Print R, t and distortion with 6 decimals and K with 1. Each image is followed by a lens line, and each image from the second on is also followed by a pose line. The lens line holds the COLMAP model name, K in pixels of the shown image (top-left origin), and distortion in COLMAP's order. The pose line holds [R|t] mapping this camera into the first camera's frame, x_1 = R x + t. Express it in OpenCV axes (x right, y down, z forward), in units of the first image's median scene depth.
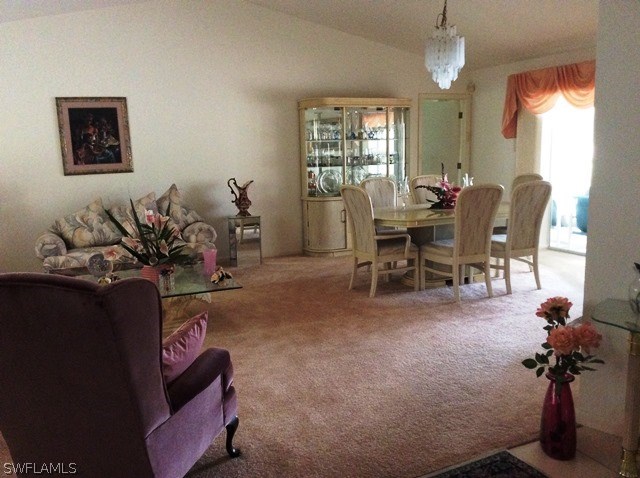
lens RADIAL K [[574.1, 0, 320.1], [0, 574.1, 238.2], [0, 0, 1]] dist [0.022268, -0.006322]
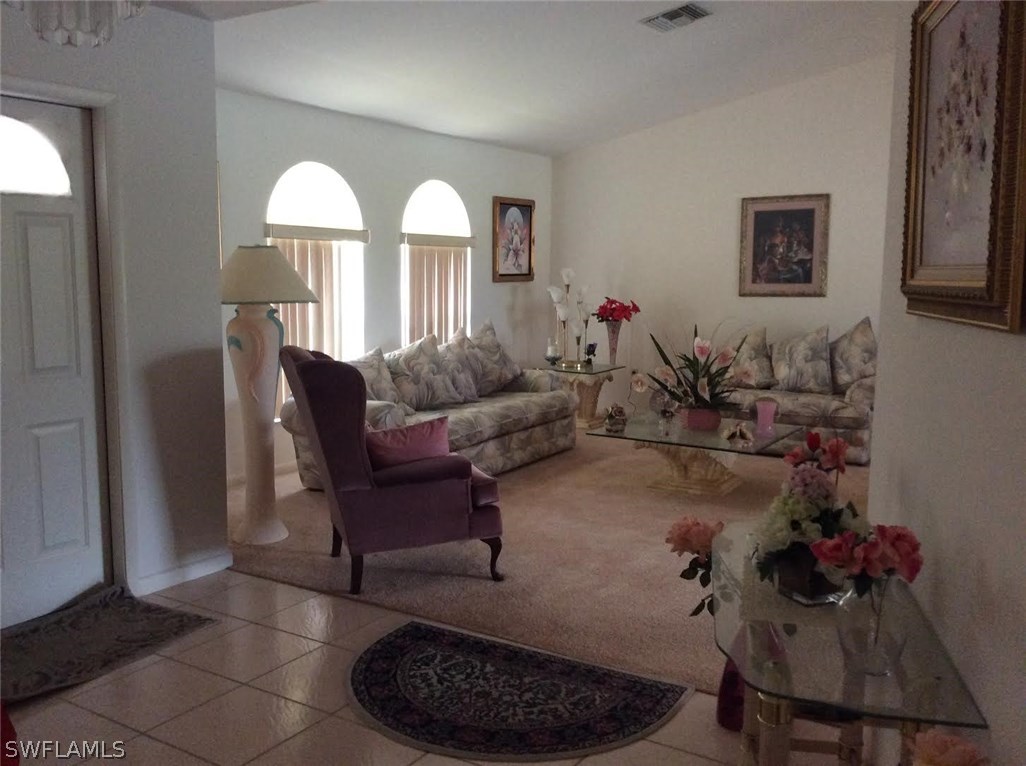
lens RADIAL K [[925.0, 0, 512.6], [0, 925.0, 382.2], [0, 0, 1]] dist [0.000687, -0.000962]
pose [[0.531120, 0.131932, -0.836962, 0.463668], [-0.153812, 0.986403, 0.057882, -0.017525], [0.833219, 0.097993, 0.544191, 0.061342]]
